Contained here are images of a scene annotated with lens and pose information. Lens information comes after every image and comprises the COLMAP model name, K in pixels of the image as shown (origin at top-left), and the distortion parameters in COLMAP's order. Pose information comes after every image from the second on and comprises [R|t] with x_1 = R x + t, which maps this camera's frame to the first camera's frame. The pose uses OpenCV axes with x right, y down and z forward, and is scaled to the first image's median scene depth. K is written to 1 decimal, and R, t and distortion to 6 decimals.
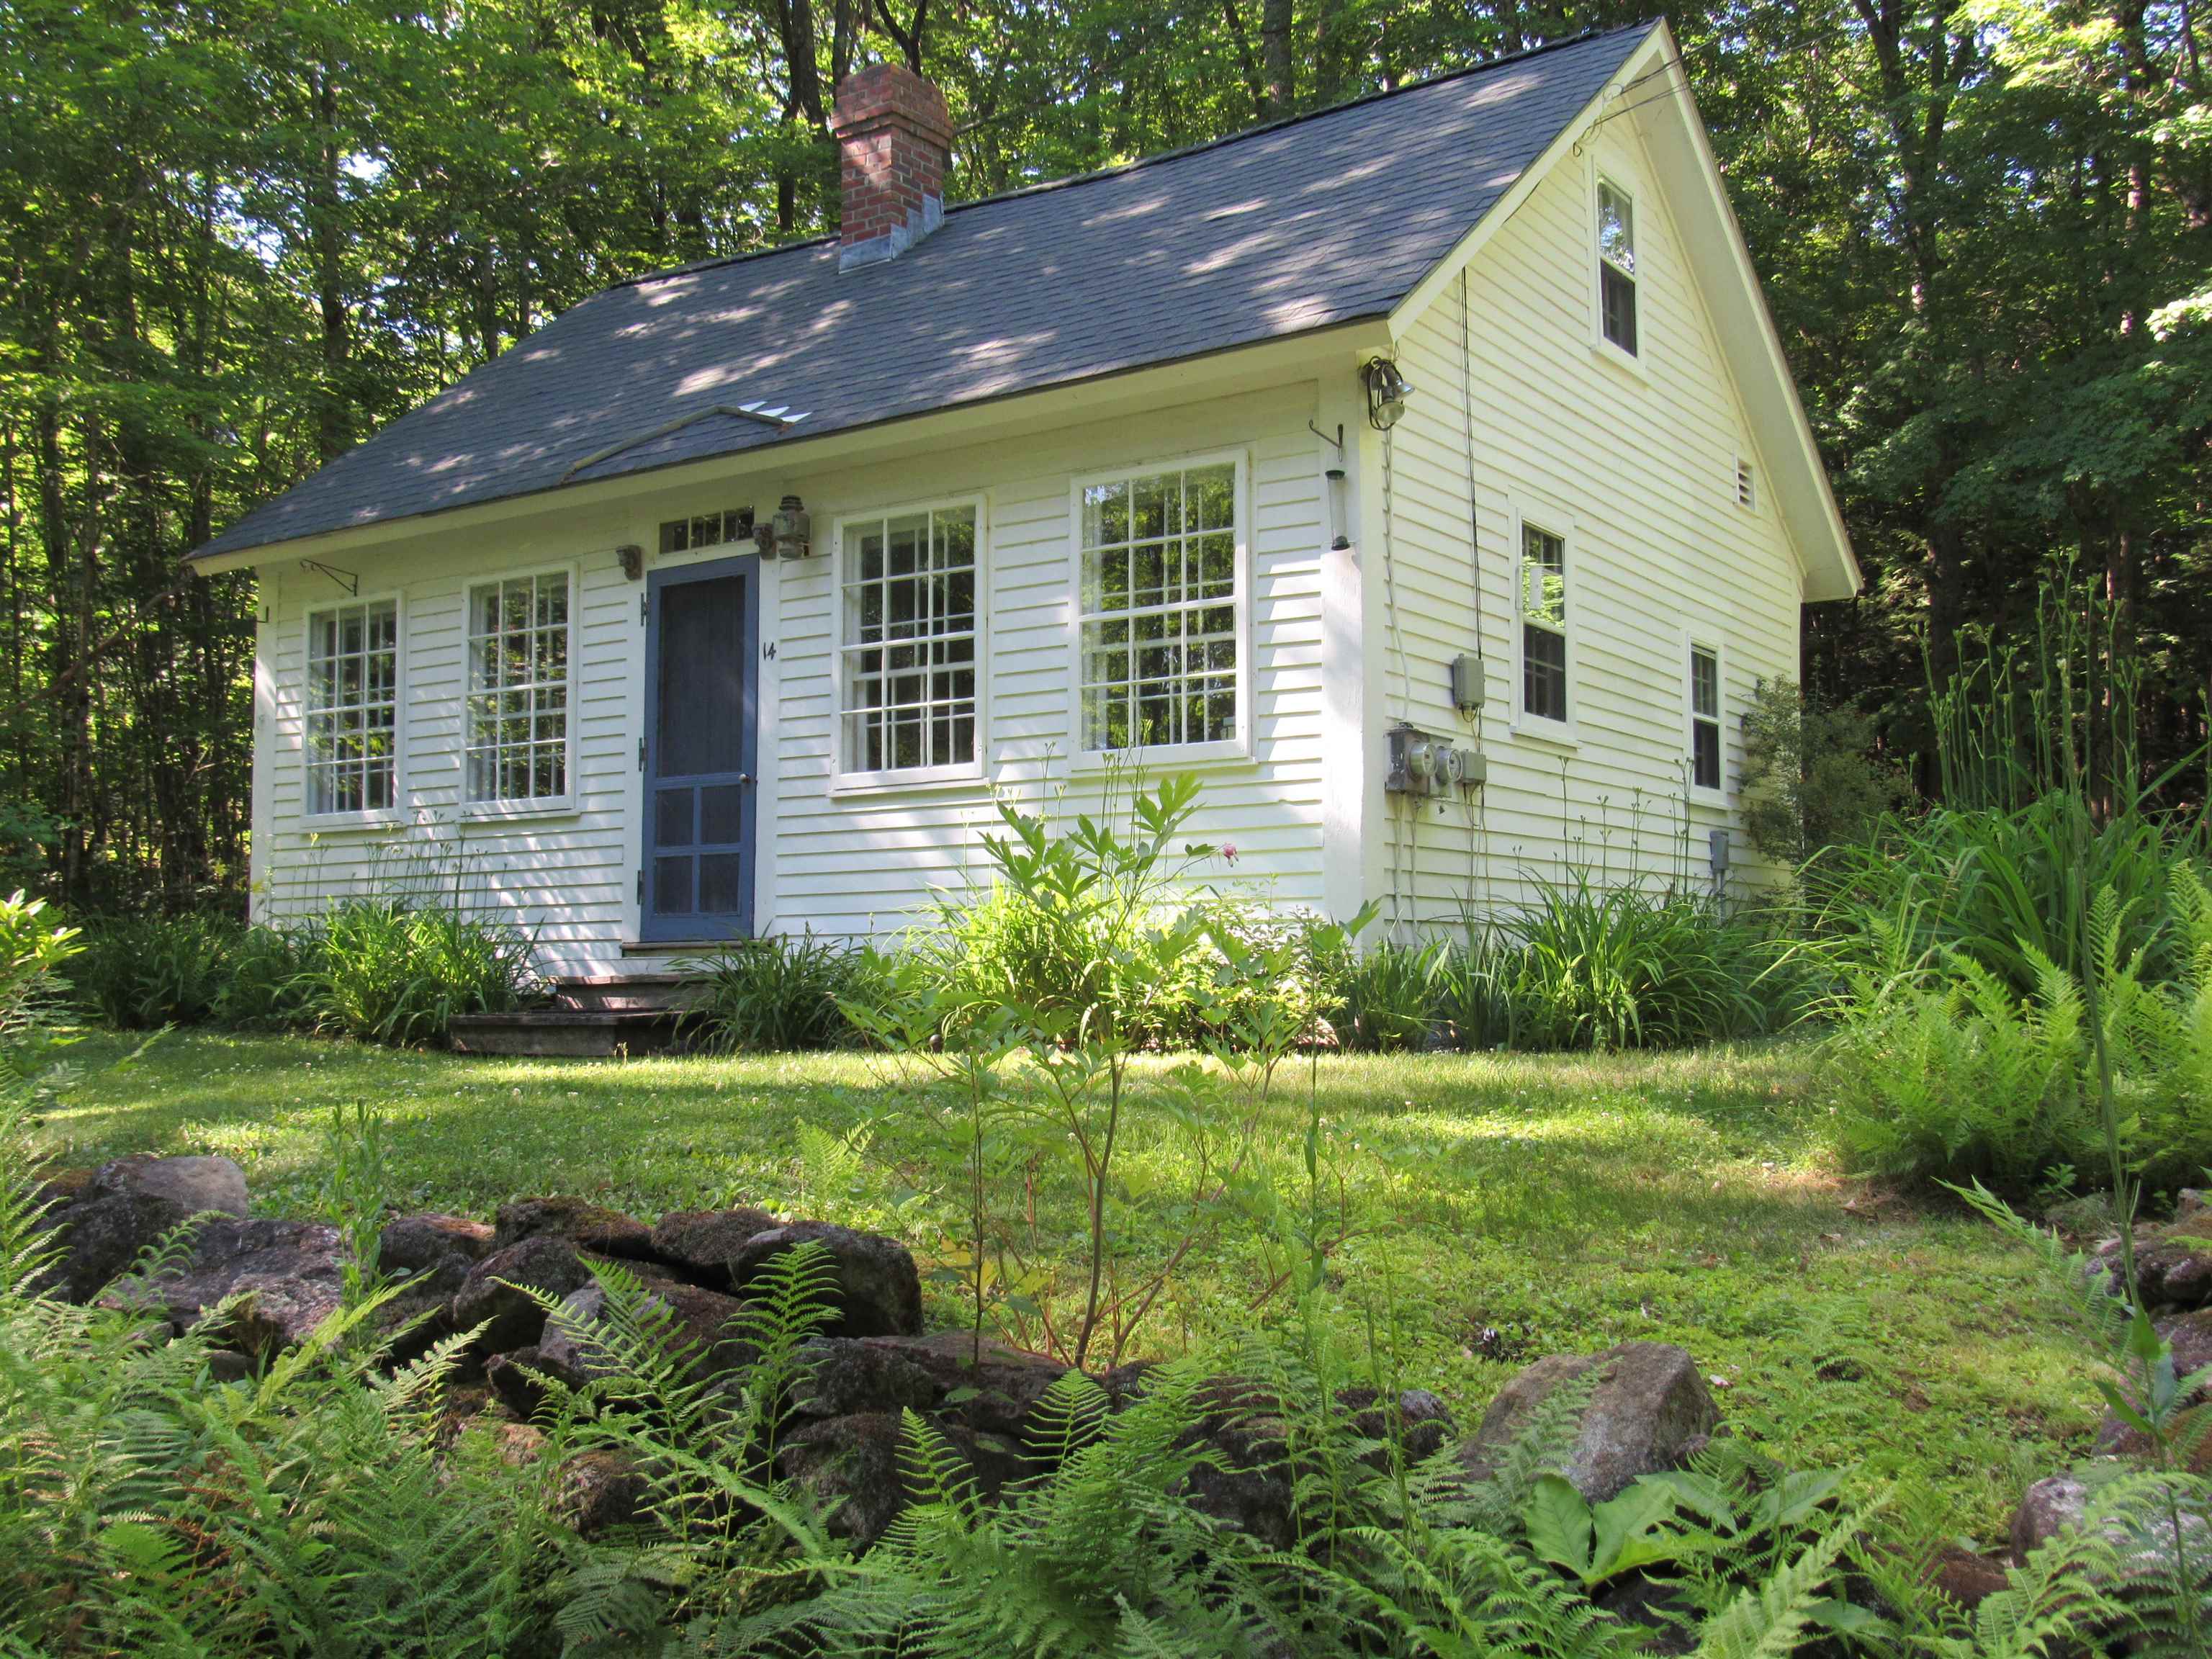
lens RADIAL K [[2162.8, 0, 1107.7], [0, 2162.8, 835.8], [0, 0, 1]] dist [-0.049415, 0.000000]
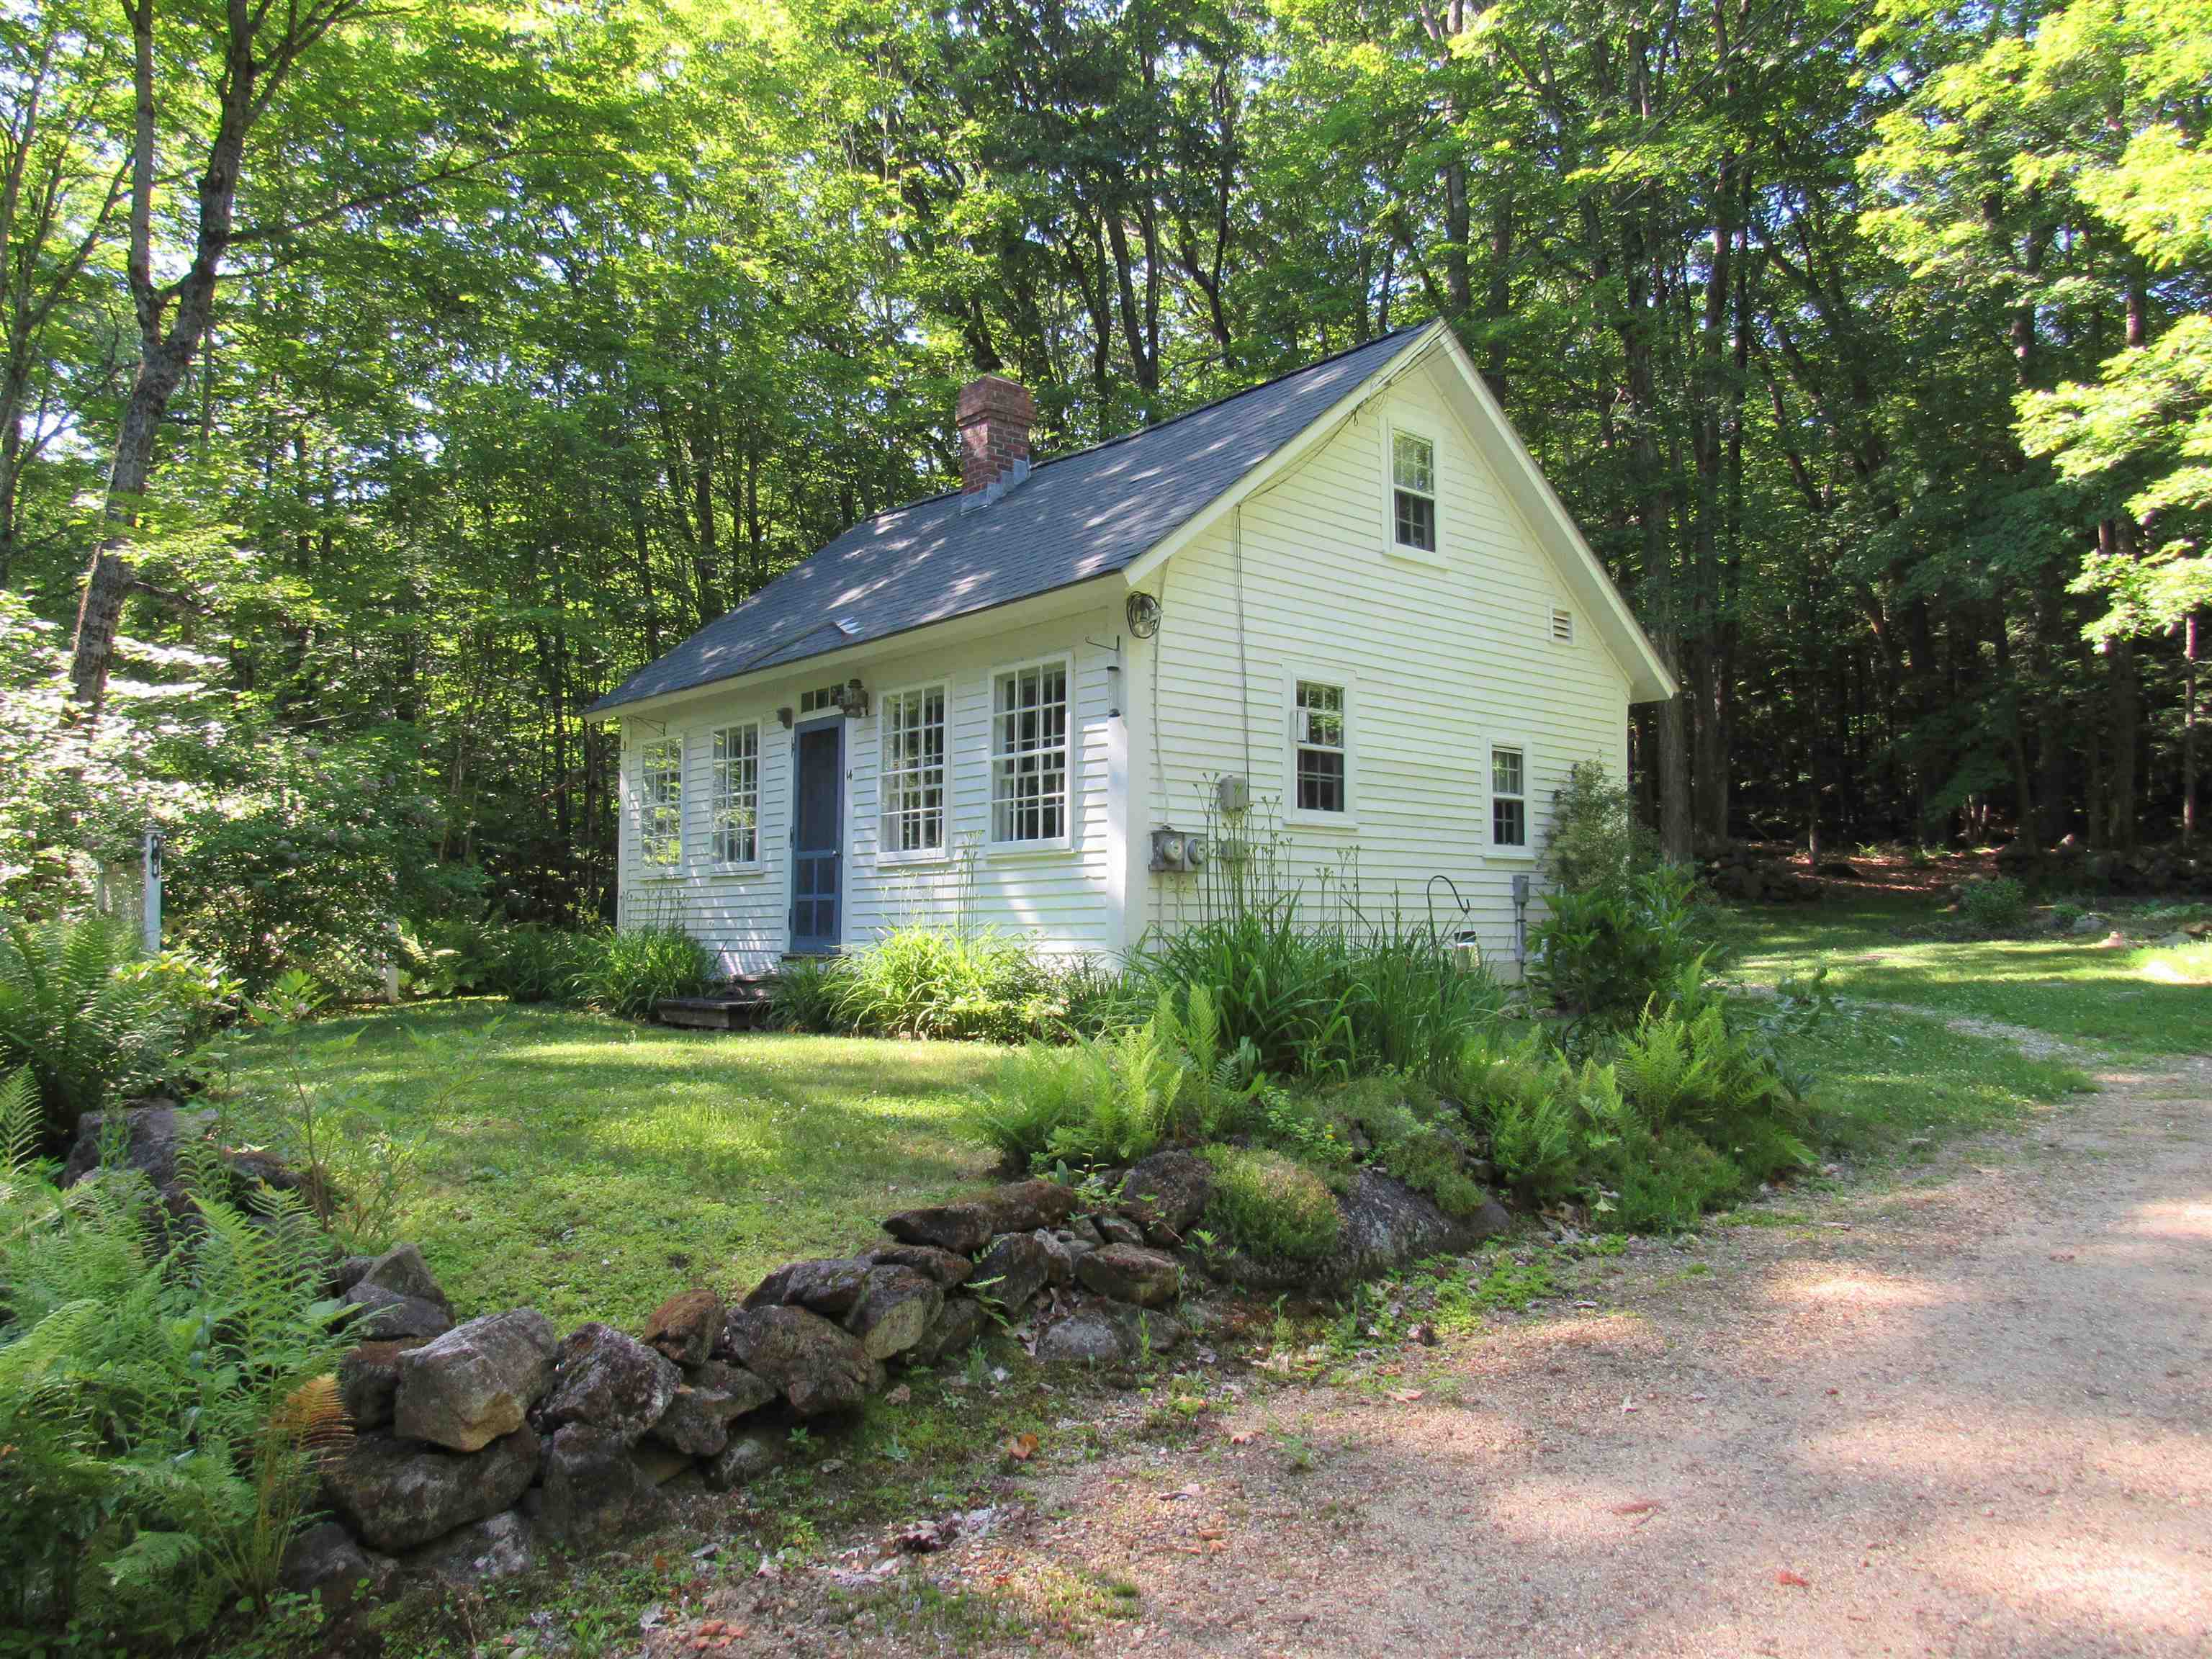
lens RADIAL K [[1576.4, 0, 1104.5], [0, 1576.4, 821.9], [0, 0, 1]] dist [-0.030095, 0.008999]
pose [[0.965818, -0.012404, -0.258925, 0.332648], [0.012831, 0.999918, -0.000040, -0.047955], [0.258904, -0.003284, 0.965897, -0.086651]]
